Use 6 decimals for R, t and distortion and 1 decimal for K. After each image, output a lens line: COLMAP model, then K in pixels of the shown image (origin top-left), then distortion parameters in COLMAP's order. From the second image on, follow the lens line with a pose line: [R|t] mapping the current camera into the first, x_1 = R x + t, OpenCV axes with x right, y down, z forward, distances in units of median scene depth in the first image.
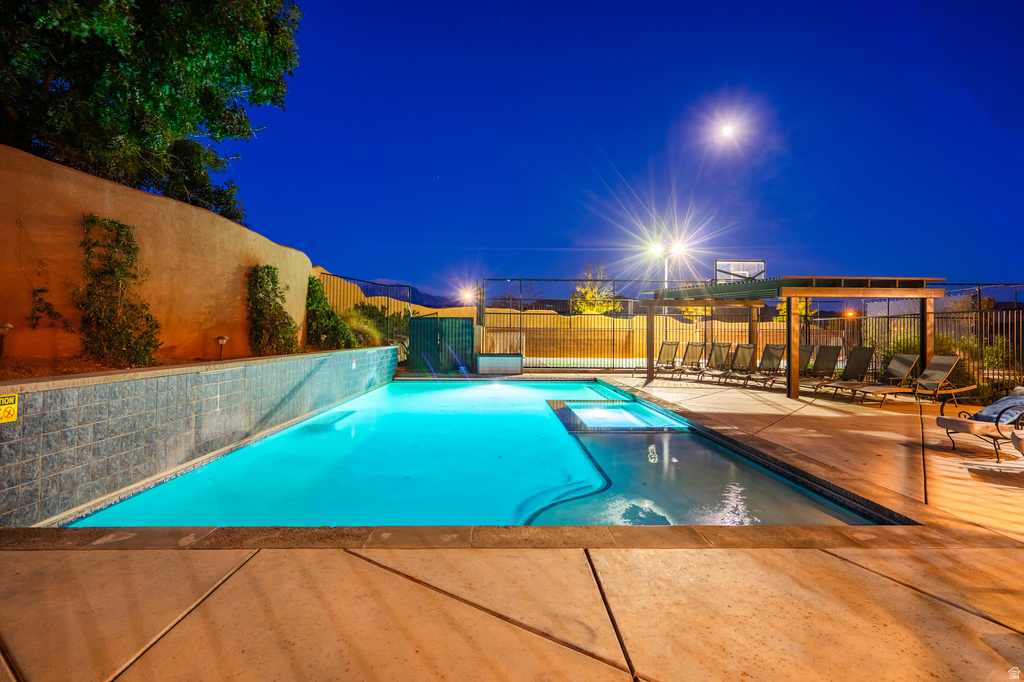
lens RADIAL K [[503.5, 0, 512.9], [0, 503.5, 323.5], [0, 0, 1]] dist [0.001878, 0.000619]
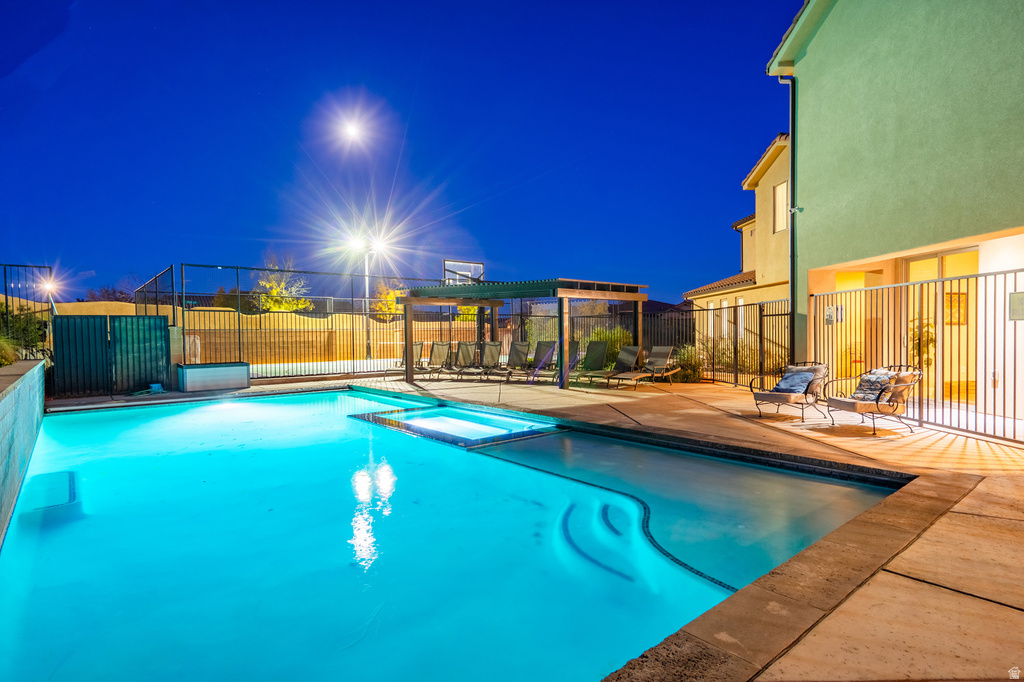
lens RADIAL K [[519.9, 0, 513.2], [0, 519.9, 329.2], [0, 0, 1]] dist [0.000674, 0.000751]
pose [[0.798709, -0.012519, 0.601587, -0.139944], [0.005663, 0.999896, 0.013290, 0.000568], [-0.601690, -0.007208, 0.798697, 0.098937]]
